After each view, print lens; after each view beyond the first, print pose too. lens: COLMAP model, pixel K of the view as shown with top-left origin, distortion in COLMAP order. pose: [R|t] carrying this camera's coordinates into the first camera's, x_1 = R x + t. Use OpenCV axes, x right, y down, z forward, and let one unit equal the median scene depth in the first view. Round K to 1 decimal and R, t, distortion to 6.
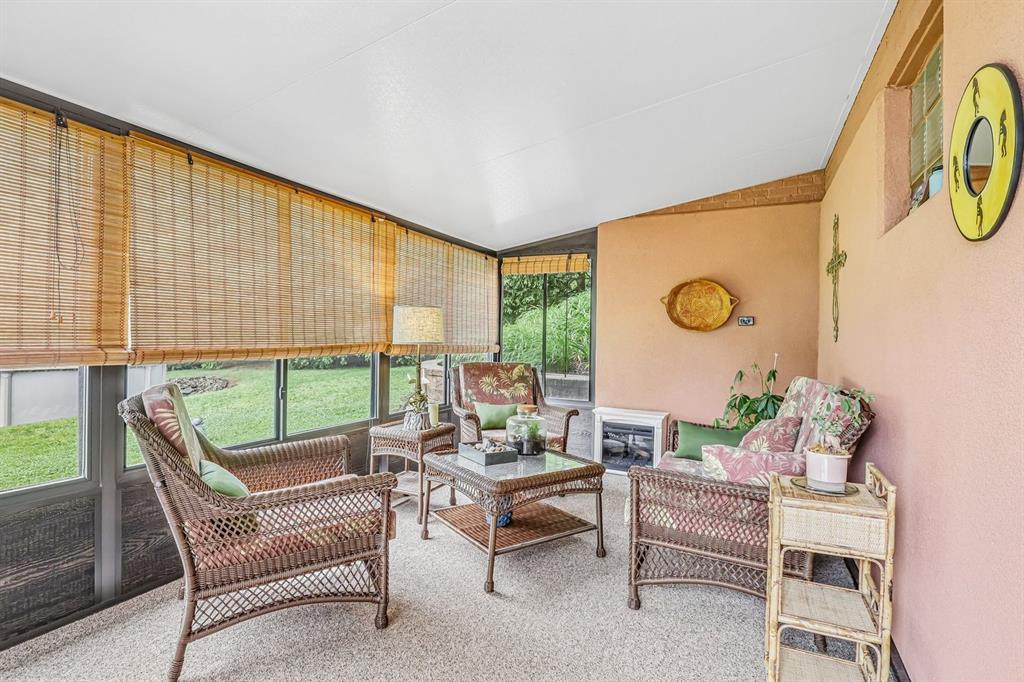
lens RADIAL K [[491.1, 0, 510.5], [0, 491.1, 342.5], [0, 0, 1]] dist [-0.024354, 0.002940]
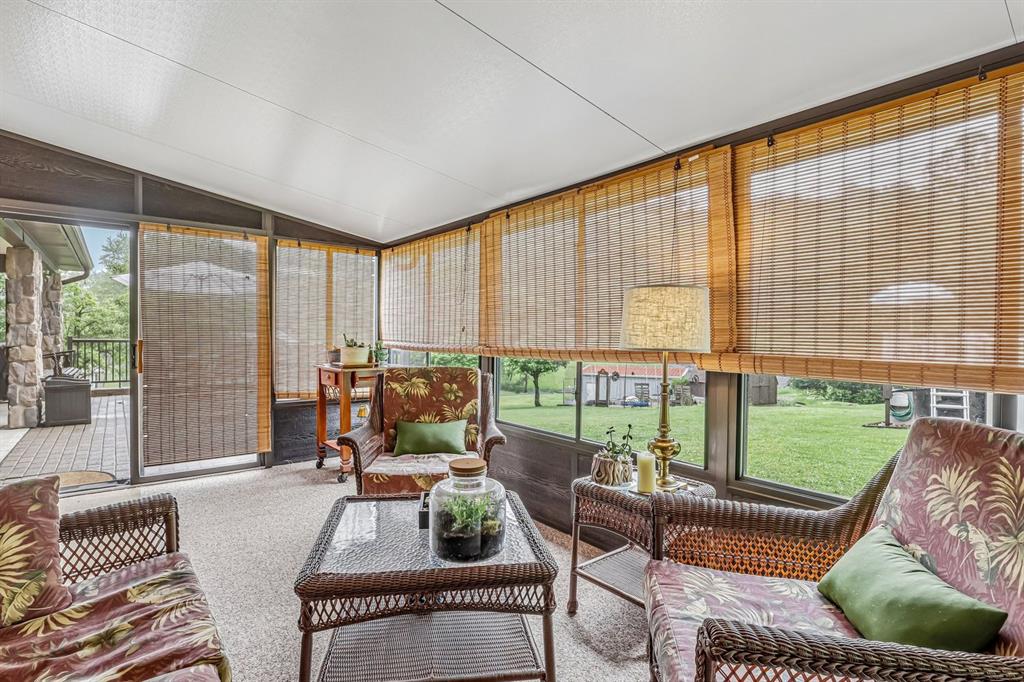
lens RADIAL K [[491.1, 0, 504.9], [0, 491.1, 341.1], [0, 0, 1]] dist [-0.024354, 0.002940]
pose [[-0.422561, 0.006764, -0.906309, 0.416732], [-0.008865, 0.999893, 0.011596, -0.016523], [0.906291, 0.012934, -0.422456, 1.039586]]
